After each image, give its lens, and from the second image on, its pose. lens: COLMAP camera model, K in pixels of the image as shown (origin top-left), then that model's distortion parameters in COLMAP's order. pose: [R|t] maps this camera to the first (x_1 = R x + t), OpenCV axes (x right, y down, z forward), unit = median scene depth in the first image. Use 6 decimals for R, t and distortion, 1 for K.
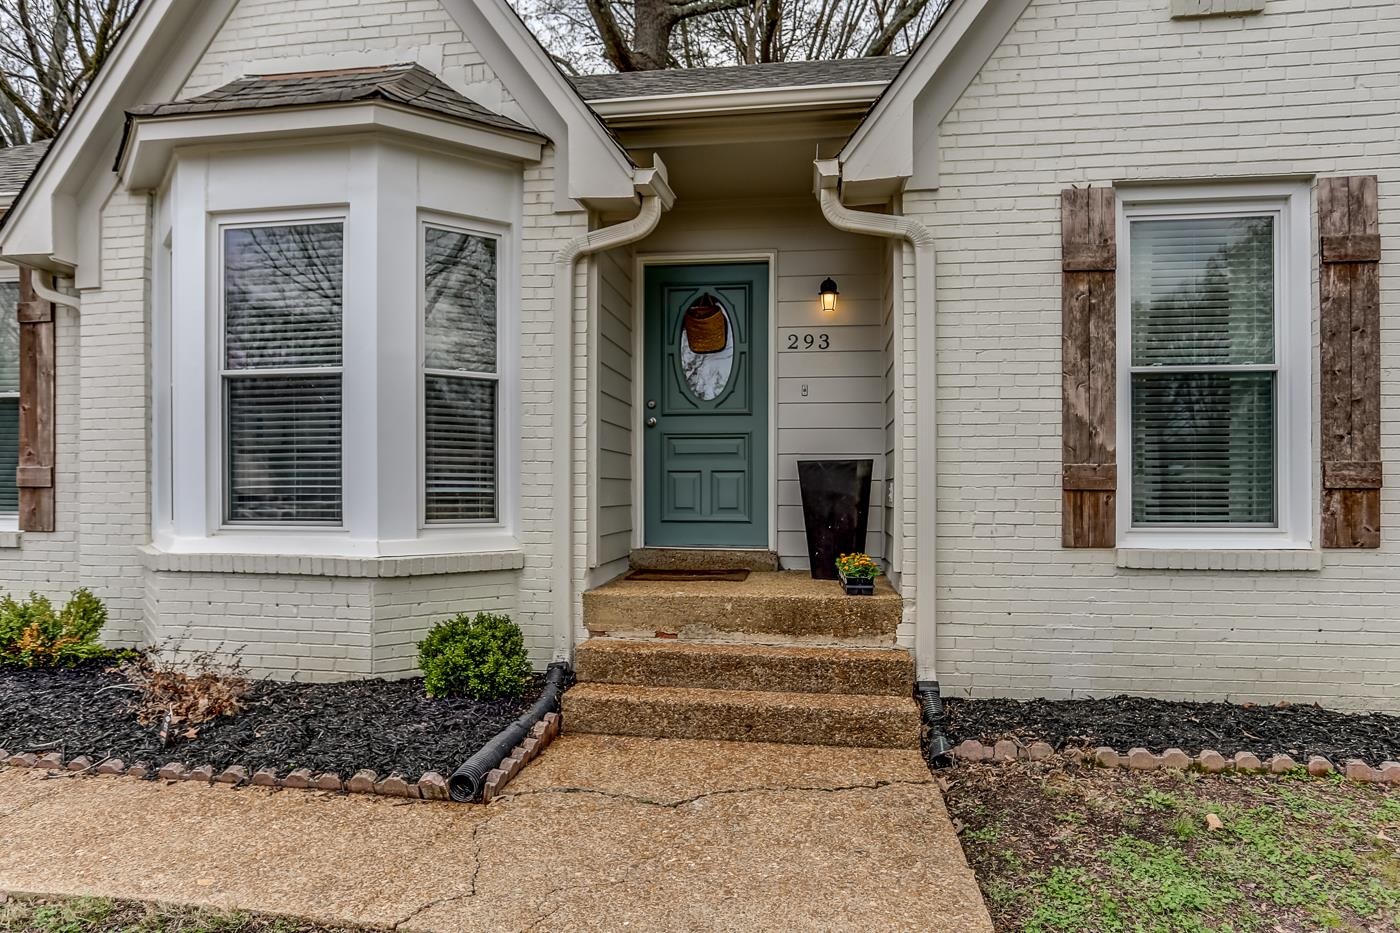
lens RADIAL K [[906.2, 0, 684.6], [0, 906.2, 480.7], [0, 0, 1]] dist [-0.028170, 0.000170]
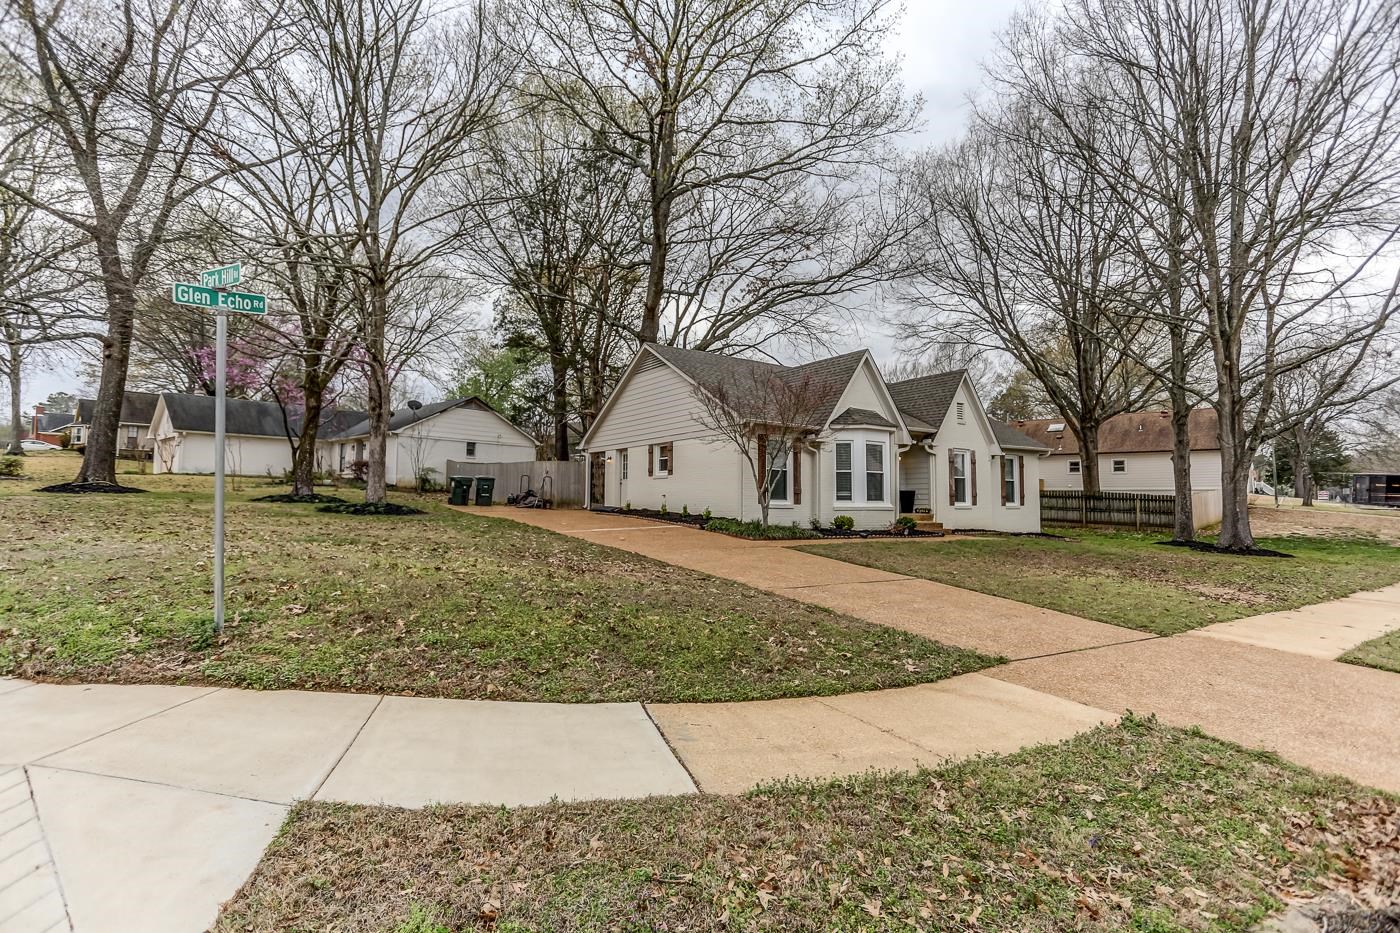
lens RADIAL K [[693.6, 0, 696.8], [0, 693.6, 452.8], [0, 0, 1]] dist [-0.040046, 0.024016]
pose [[0.724512, 0.054928, 0.687070, -3.819843], [-0.010924, 0.997609, -0.068235, 0.052138], [-0.689175, 0.041932, 0.723380, -1.167729]]
